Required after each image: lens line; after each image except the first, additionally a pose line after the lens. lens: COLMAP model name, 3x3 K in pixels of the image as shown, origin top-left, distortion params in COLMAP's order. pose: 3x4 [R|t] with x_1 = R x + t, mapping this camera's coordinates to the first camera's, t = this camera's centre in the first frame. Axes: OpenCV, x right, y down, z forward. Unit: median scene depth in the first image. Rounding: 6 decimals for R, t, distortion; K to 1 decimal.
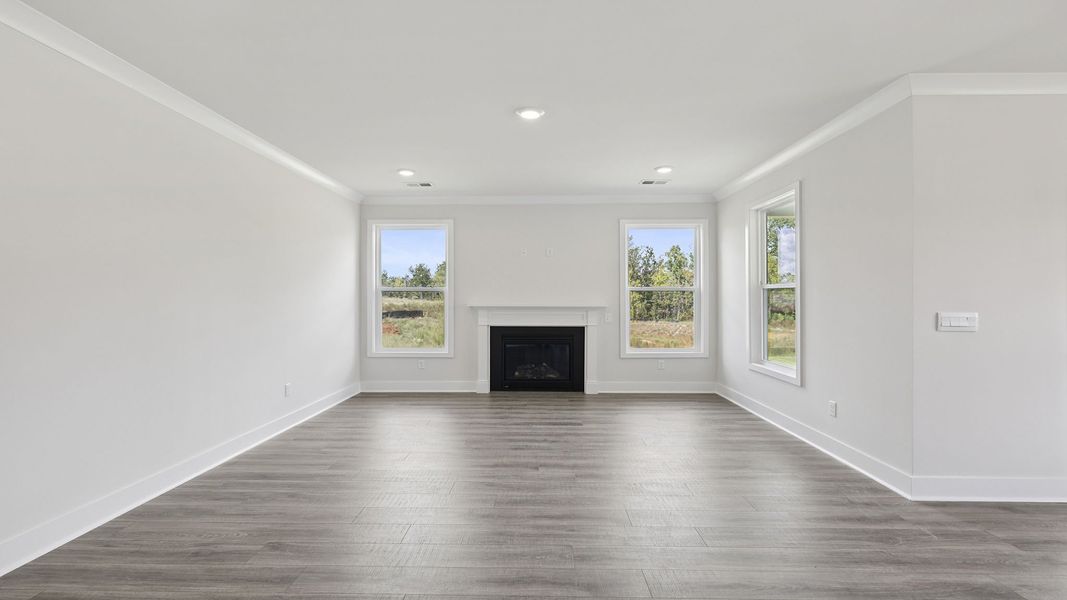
lens RADIAL K [[497.9, 0, 531.0], [0, 497.9, 300.0], [0, 0, 1]] dist [0.002823, -0.000236]
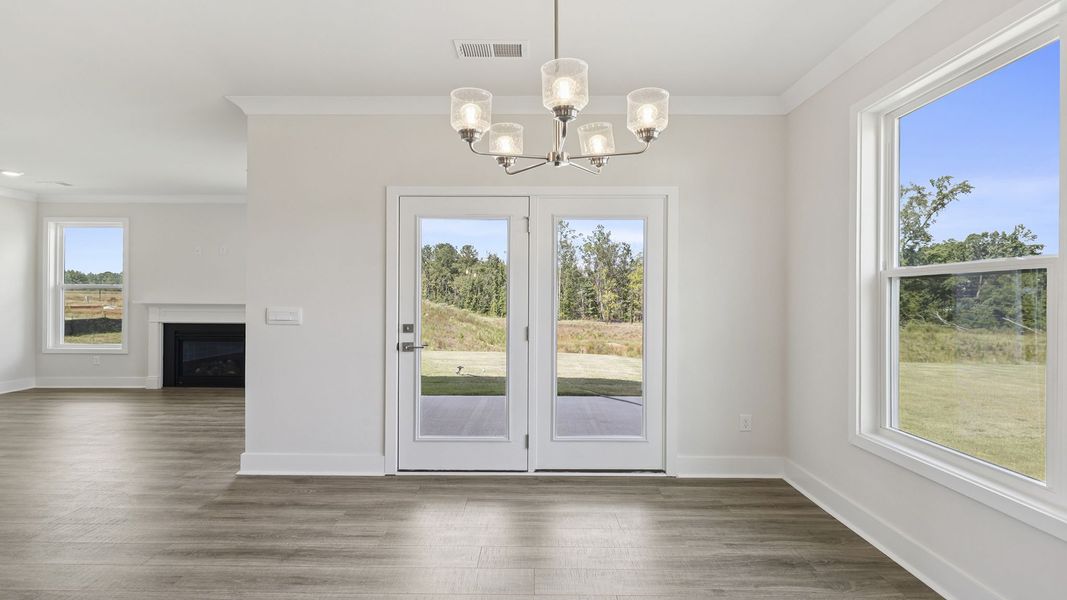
lens RADIAL K [[536.5, 0, 533.8], [0, 536.5, 299.7], [0, 0, 1]] dist [0.001865, 0.000229]
pose [[0.999931, 0.004166, 0.011006, 0.659086], [-0.004159, 0.999991, -0.000734, 0.002579], [-0.011009, 0.000688, 0.999939, -0.102159]]
